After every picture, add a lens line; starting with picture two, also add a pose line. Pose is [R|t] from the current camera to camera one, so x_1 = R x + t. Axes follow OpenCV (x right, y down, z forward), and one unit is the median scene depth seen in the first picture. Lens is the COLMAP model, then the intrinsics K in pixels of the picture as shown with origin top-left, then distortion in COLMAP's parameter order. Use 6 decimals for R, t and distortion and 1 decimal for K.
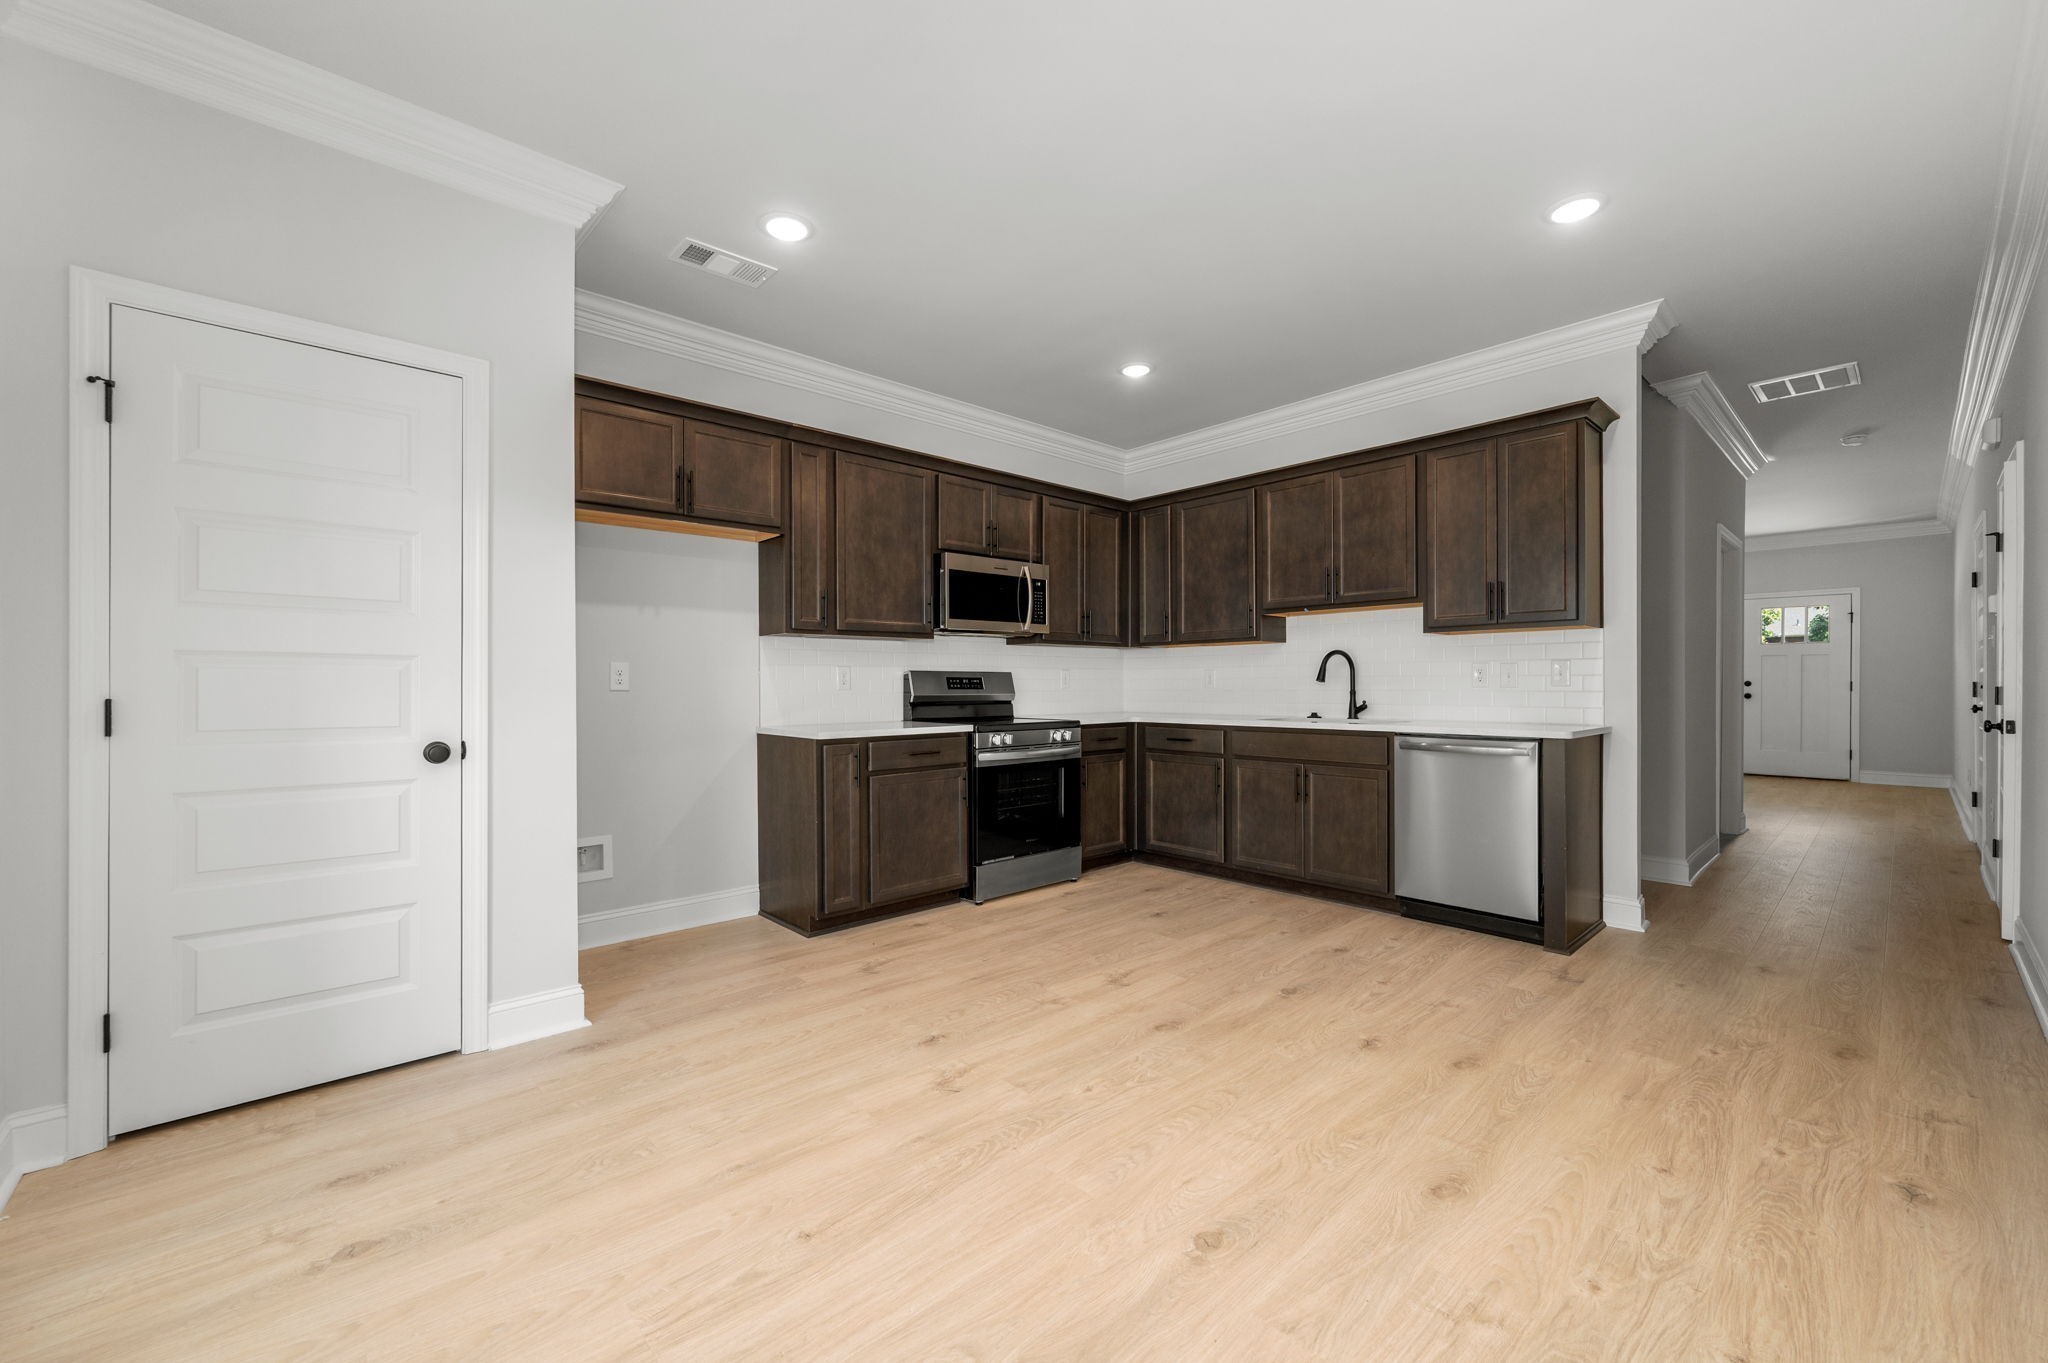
lens RADIAL K [[803.9, 0, 1021.8], [0, 803.9, 683.8], [0, 0, 1]] dist [-0.000775, -0.000592]
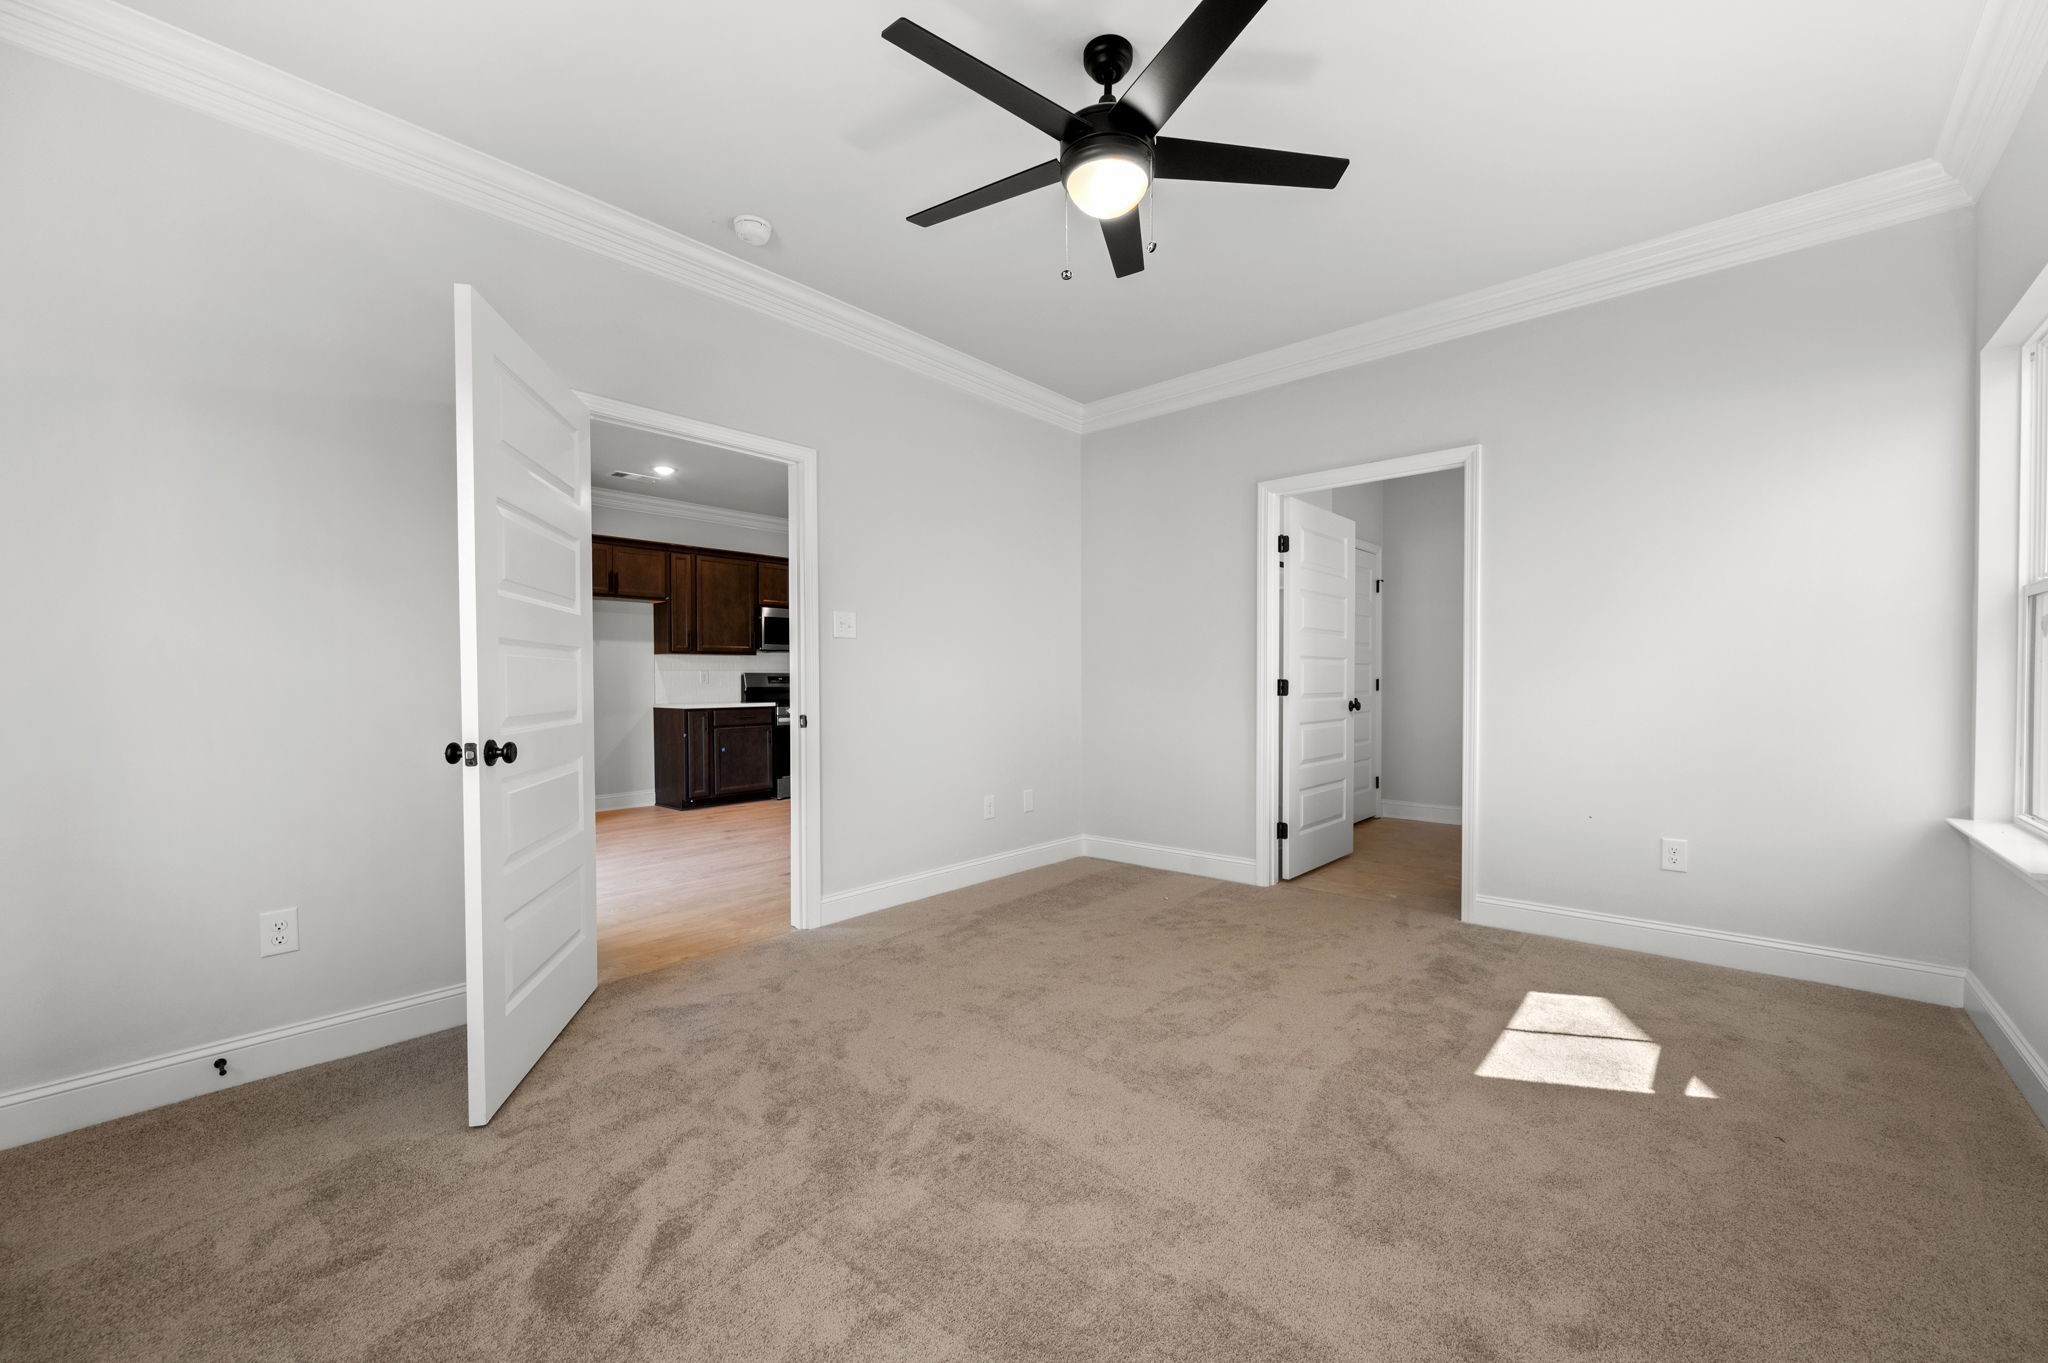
lens RADIAL K [[803.9, 0, 1027.9], [0, 803.9, 686.8], [0, 0, 1]] dist [-0.000775, -0.000592]
pose [[0.993742, -0.000945, 0.111695, 0.315009], [-0.001031, 0.999844, 0.017632, -0.018666], [-0.111694, -0.017637, 0.993586, -0.915141]]
